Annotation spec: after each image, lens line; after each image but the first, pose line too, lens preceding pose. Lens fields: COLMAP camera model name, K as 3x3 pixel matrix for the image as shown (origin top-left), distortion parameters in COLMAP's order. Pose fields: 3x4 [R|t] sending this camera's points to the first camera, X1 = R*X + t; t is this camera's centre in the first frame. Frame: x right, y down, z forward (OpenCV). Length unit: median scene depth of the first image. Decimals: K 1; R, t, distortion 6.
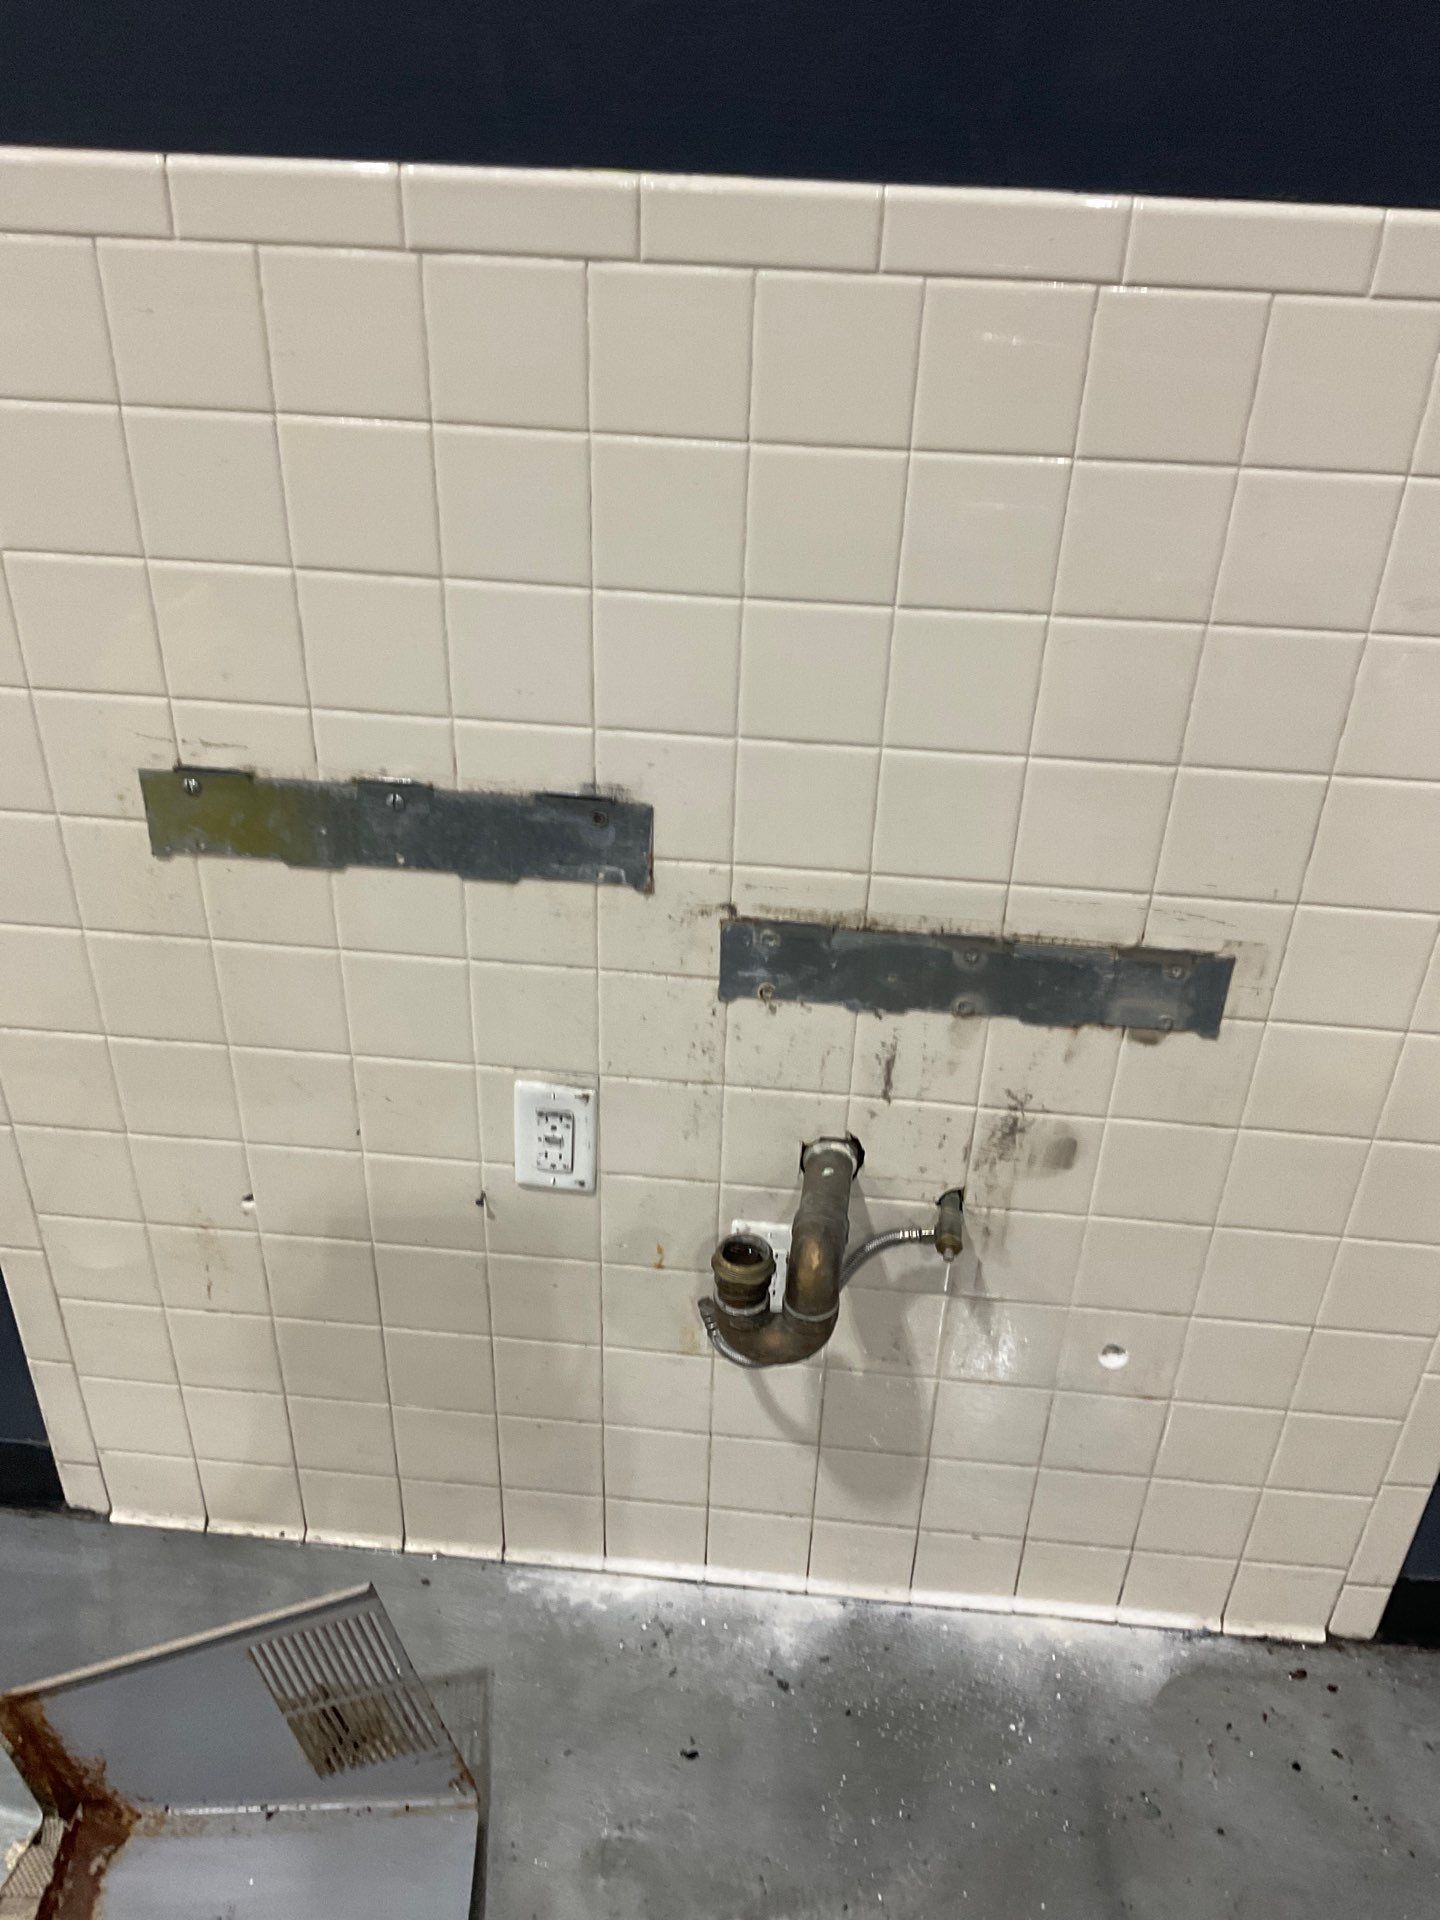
lens RADIAL K [[1463.7, 0, 720.0], [0, 1463.7, 960.0], [0, 0, 1]] dist [0.076940, -0.142313]
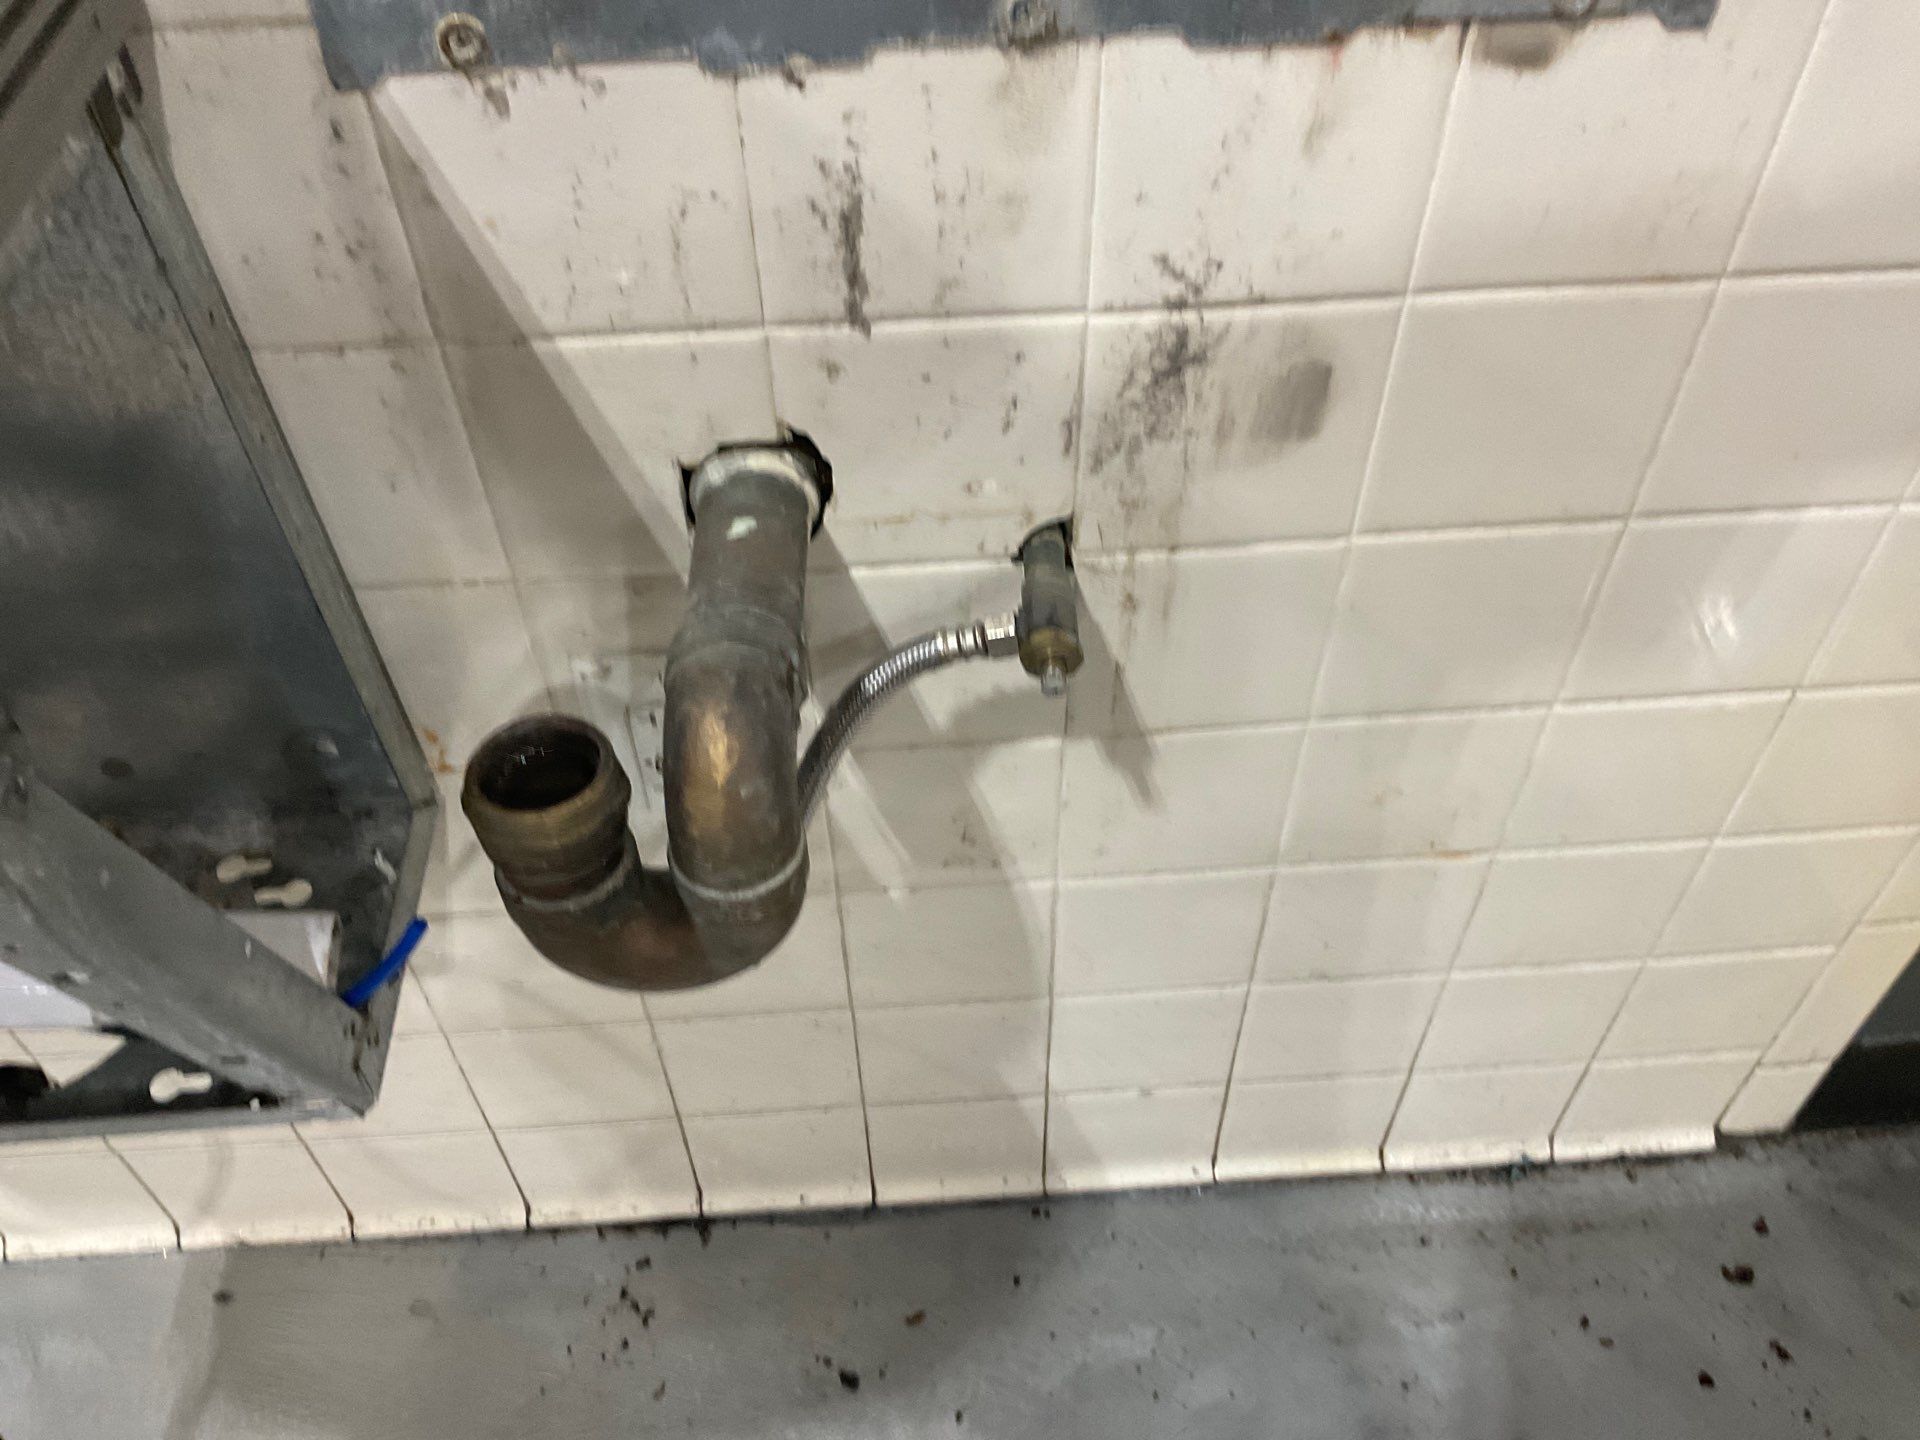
lens RADIAL K [[1463.7, 0, 960.0], [0, 1463.7, 720.0], [0, 0, 1]] dist [0.076940, -0.142313]
pose [[0.986001, -0.150464, 0.071850, 0.095034], [0.121417, 0.943252, 0.309085, 0.075604], [-0.114278, -0.296035, 0.948316, 0.586134]]
